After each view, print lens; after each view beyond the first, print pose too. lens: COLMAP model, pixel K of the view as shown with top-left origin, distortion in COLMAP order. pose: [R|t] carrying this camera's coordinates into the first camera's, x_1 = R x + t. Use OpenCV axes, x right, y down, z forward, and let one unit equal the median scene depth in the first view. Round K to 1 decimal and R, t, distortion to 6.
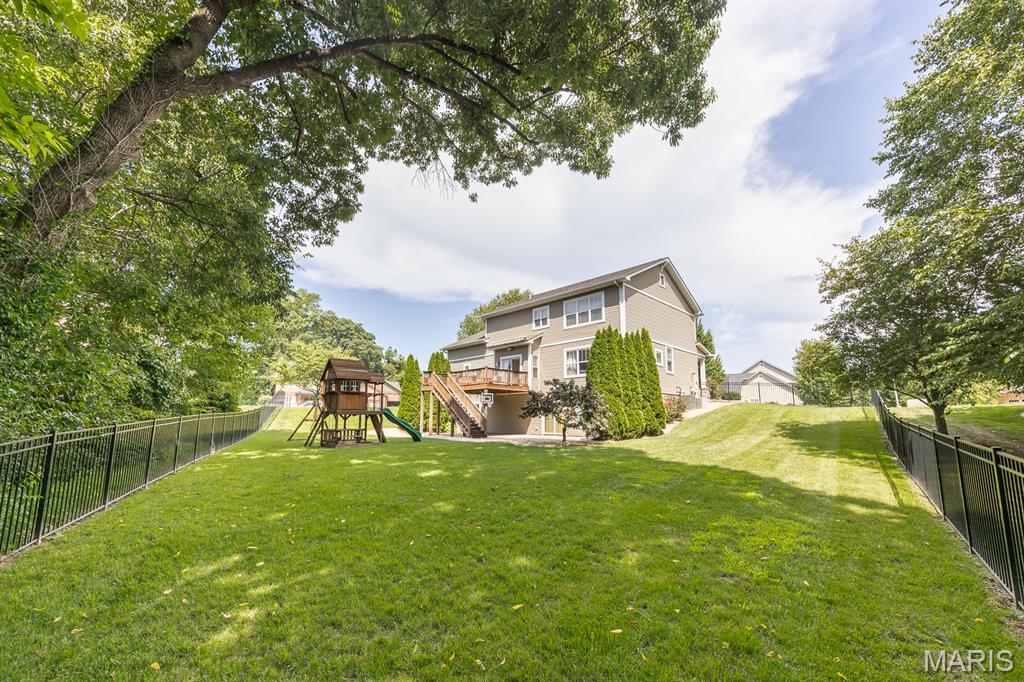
lens RADIAL K [[419.0, 0, 509.7], [0, 419.0, 342.7], [0, 0, 1]] dist [-0.001782, -0.000296]
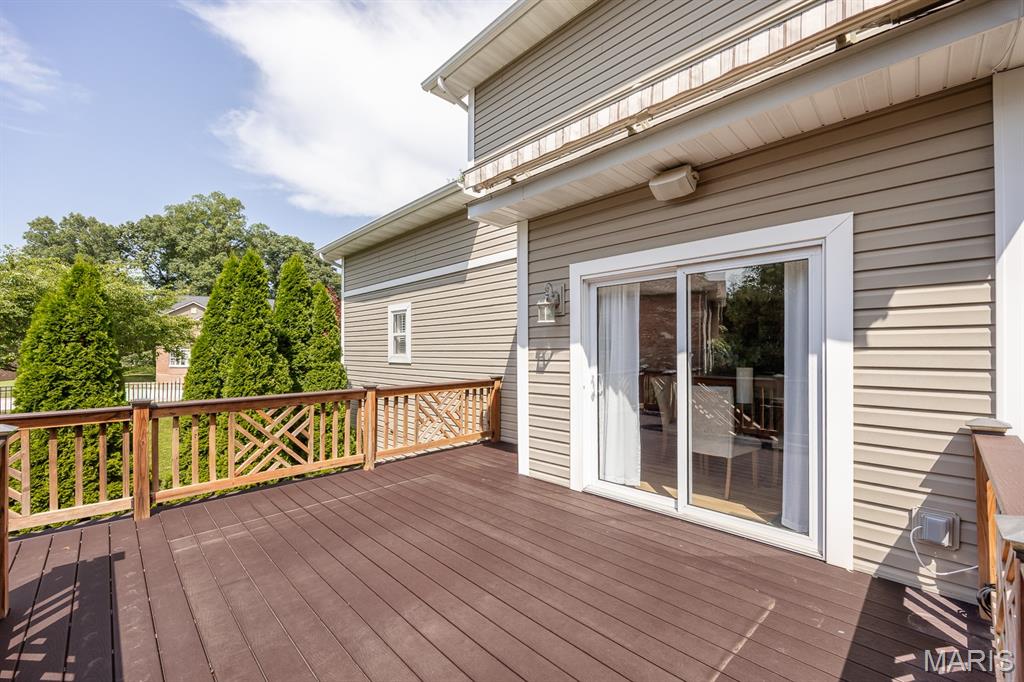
lens RADIAL K [[419.0, 0, 509.7], [0, 419.0, 342.7], [0, 0, 1]] dist [-0.001782, -0.000296]
pose [[0.999797, -0.017793, -0.009414, -0.044591], [0.019114, 0.985798, 0.166843, 0.038439], [0.006312, -0.166989, 0.985939, 0.918649]]
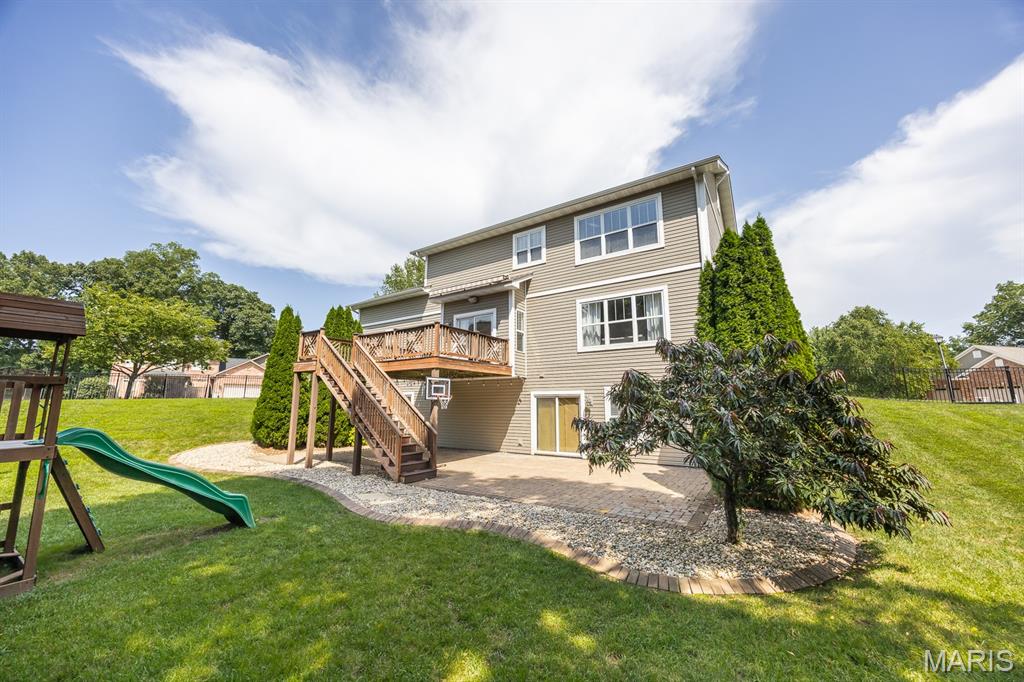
lens RADIAL K [[386.2, 0, 512.0], [0, 386.2, 341.0], [0, 0, 1]] dist [-0.000583, -0.000052]
pose [[0.977542, 0.028853, 0.208757, -0.057264], [-0.034248, 0.999165, 0.022275, 0.059251], [-0.207940, -0.028924, 0.977714, 0.497255]]
